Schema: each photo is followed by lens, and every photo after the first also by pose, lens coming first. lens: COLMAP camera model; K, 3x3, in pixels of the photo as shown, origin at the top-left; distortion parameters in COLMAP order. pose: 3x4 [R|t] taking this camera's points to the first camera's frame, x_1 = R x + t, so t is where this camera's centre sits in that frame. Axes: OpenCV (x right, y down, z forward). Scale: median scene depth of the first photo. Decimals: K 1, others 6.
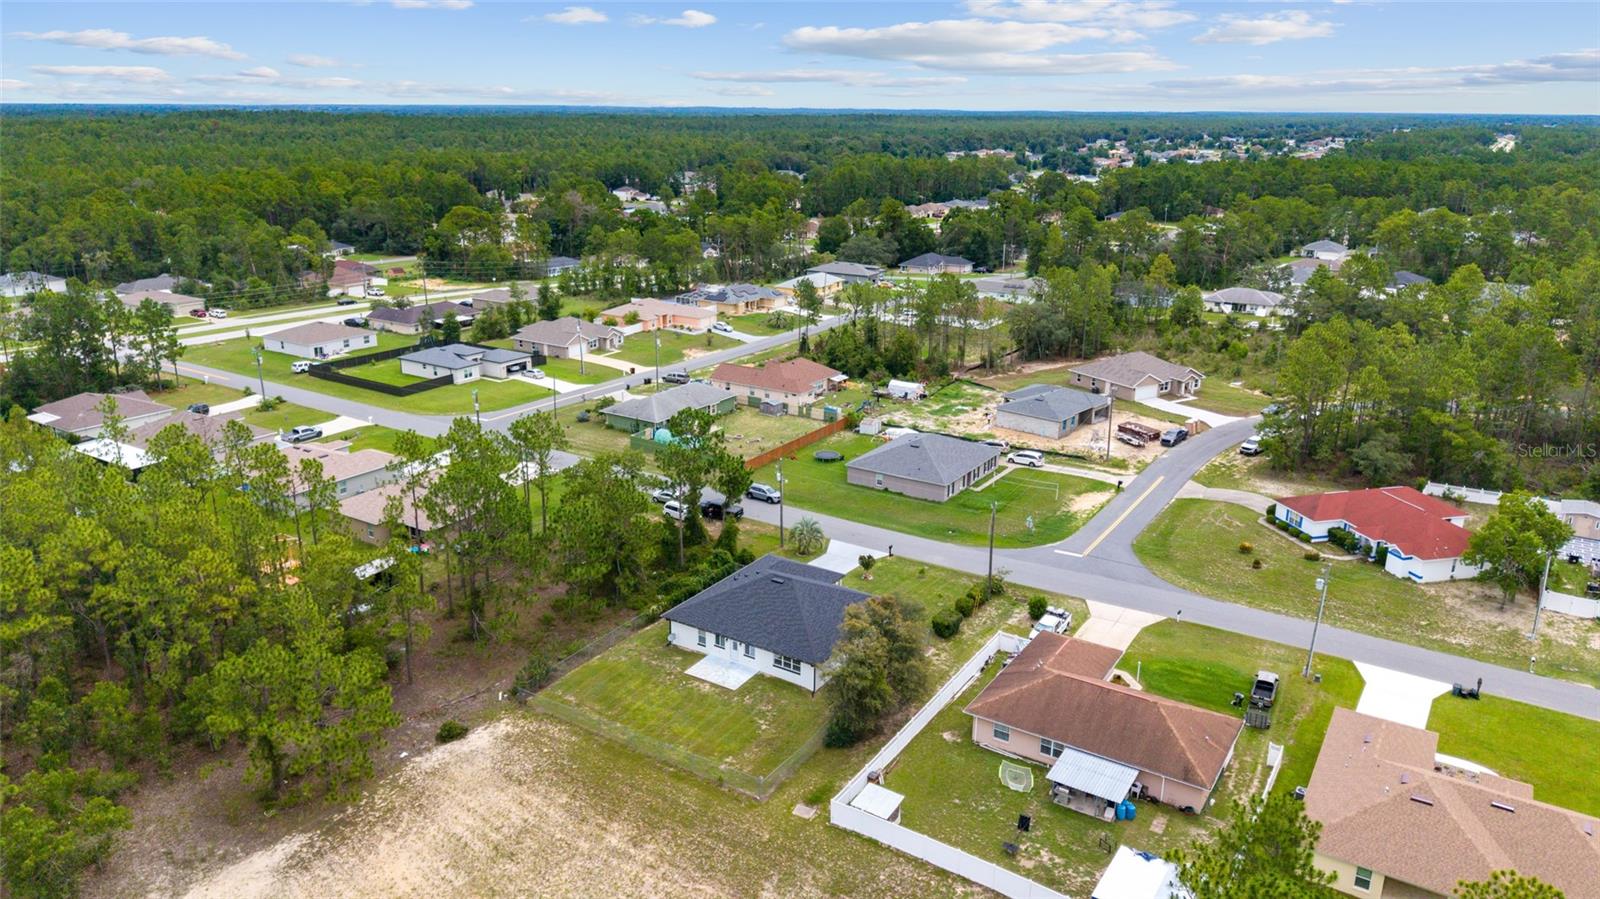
lens RADIAL K [[1093.5, 0, 800.0], [0, 1093.5, 449.5], [0, 0, 1]] dist [0.096942, -0.144058]
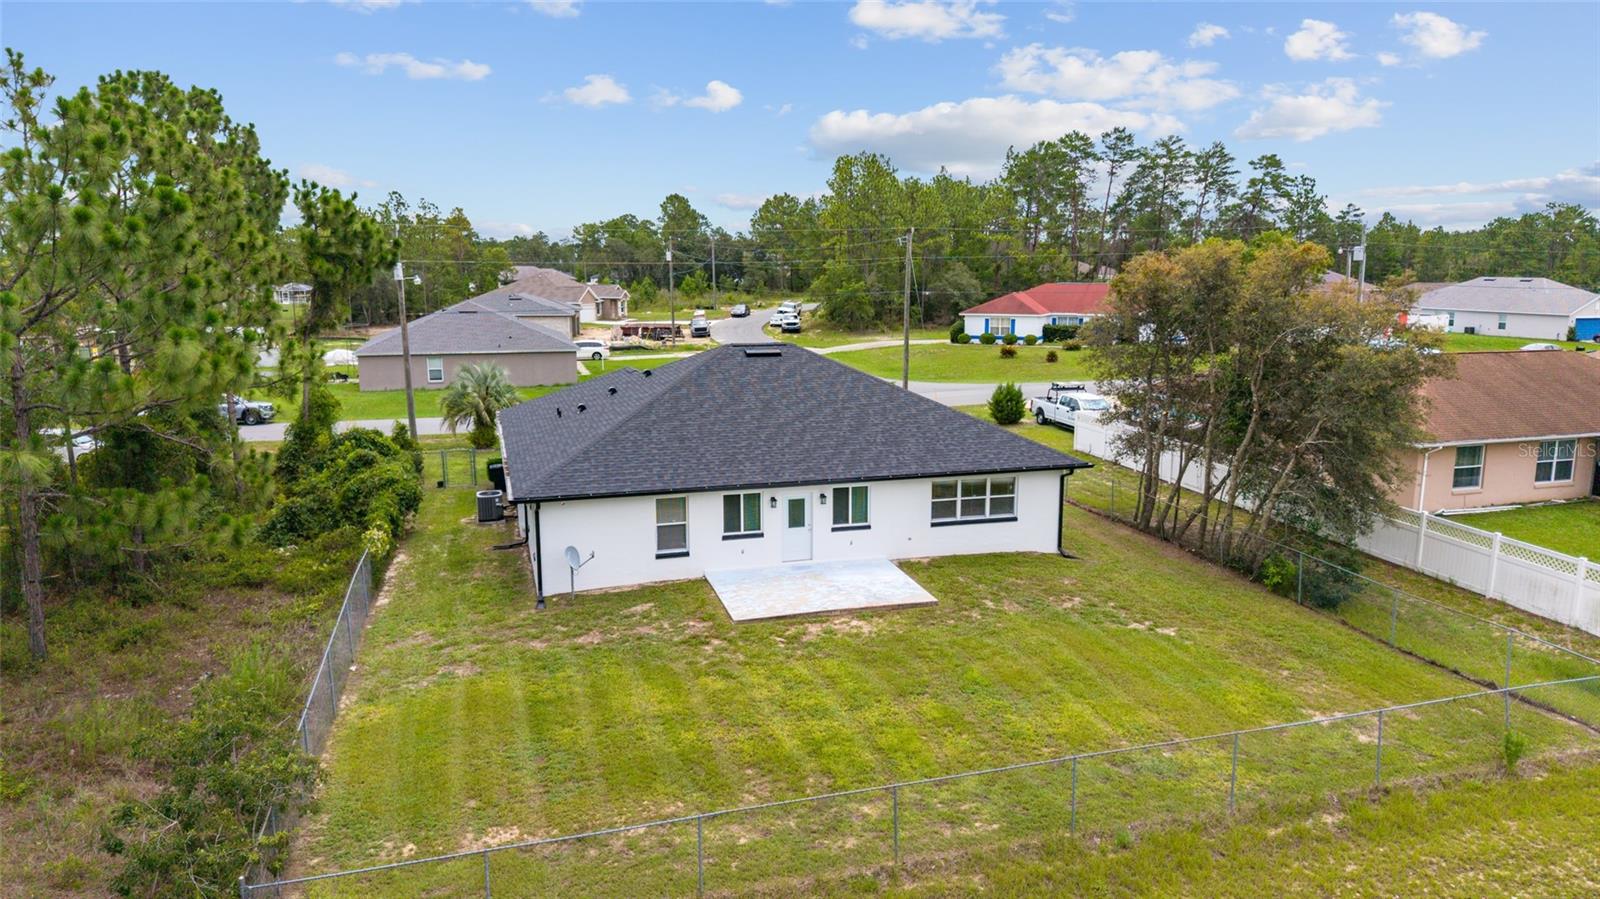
lens RADIAL K [[1068.8, 0, 800.0], [0, 1068.8, 449.5], [0, 0, 1]] dist [0.092181, -0.148584]
pose [[0.647971, -0.139264, 0.748825, -0.209540], [0.233376, 0.972157, -0.021146, 0.119598], [-0.725031, 0.188460, 0.662430, 0.560575]]
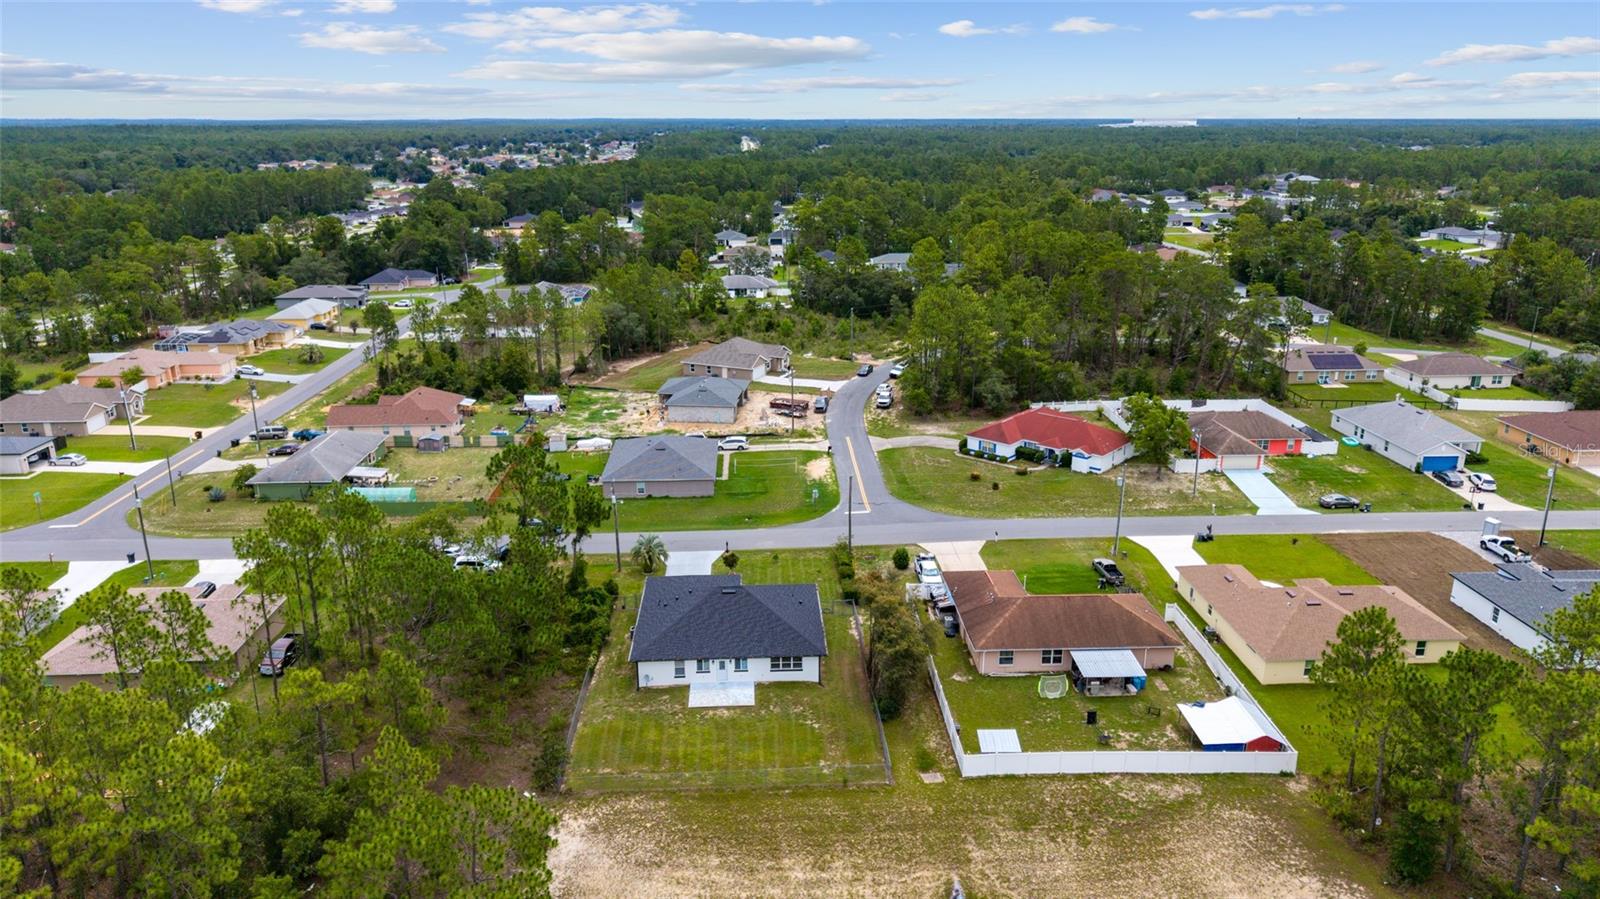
lens RADIAL K [[1068.8, 0, 800.0], [0, 1068.8, 449.5], [0, 0, 1]] dist [0.092181, -0.148584]
pose [[0.810774, -0.181747, 0.556429, -0.356699], [0.181971, 0.981736, 0.055516, -0.035701], [-0.556356, 0.056243, 0.829038, 0.112957]]
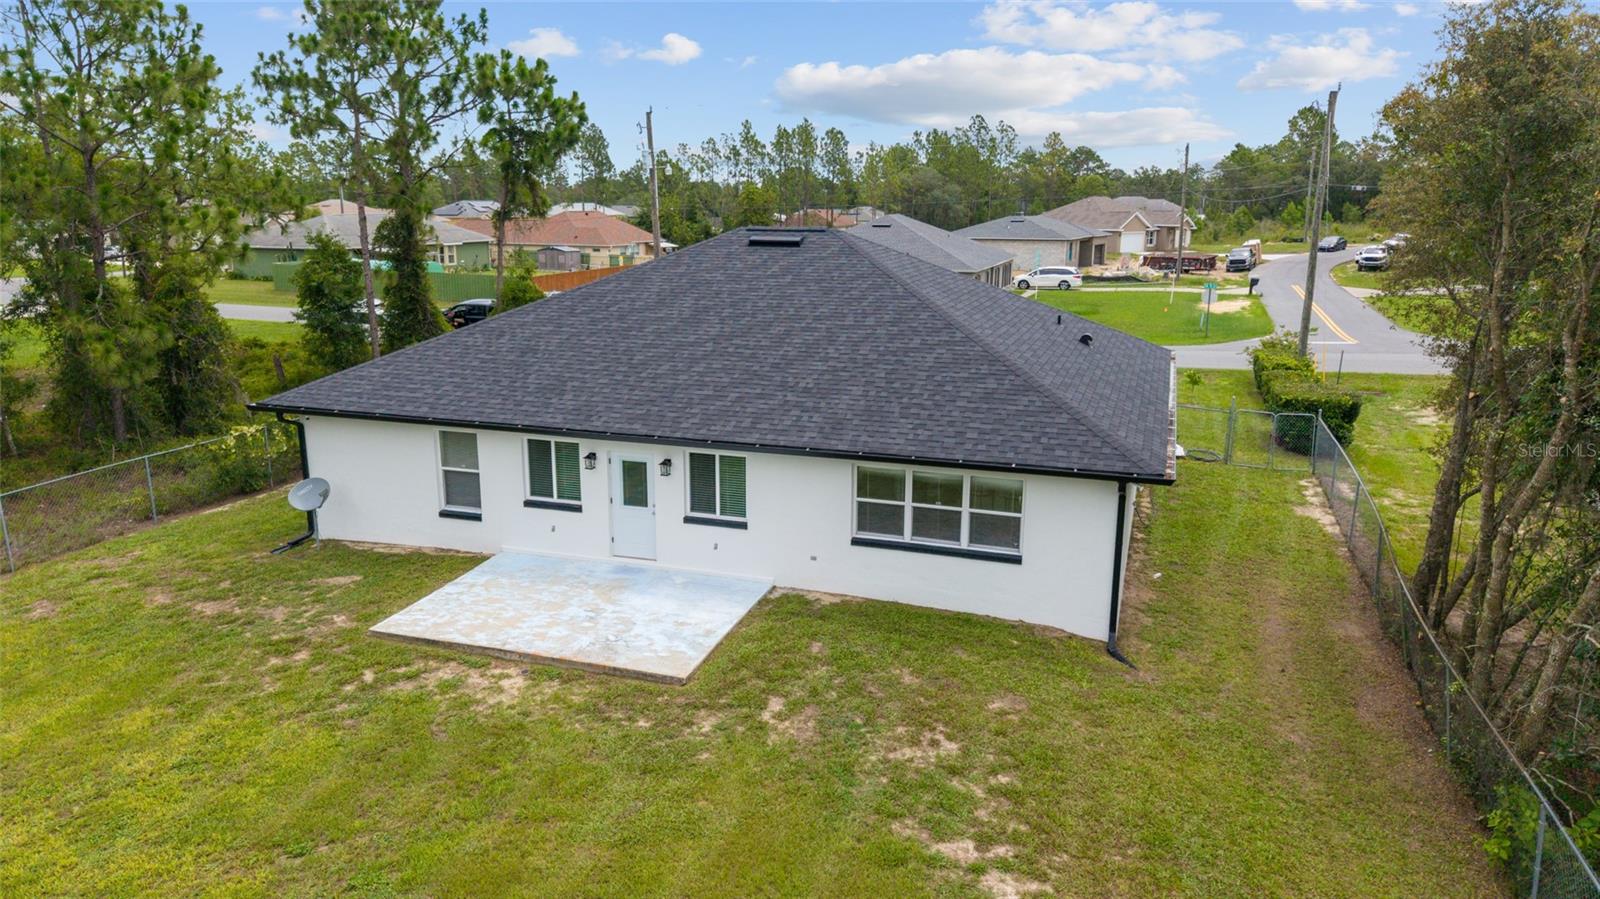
lens RADIAL K [[1064.9, 0, 800.0], [0, 1064.9, 449.5], [0, 0, 1]] dist [0.071517, -0.145714]
pose [[0.970200, -0.059017, 0.235010, -0.053961], [0.076753, 0.994794, -0.067043, 0.134453], [-0.229829, 0.083082, 0.969678, 0.570467]]
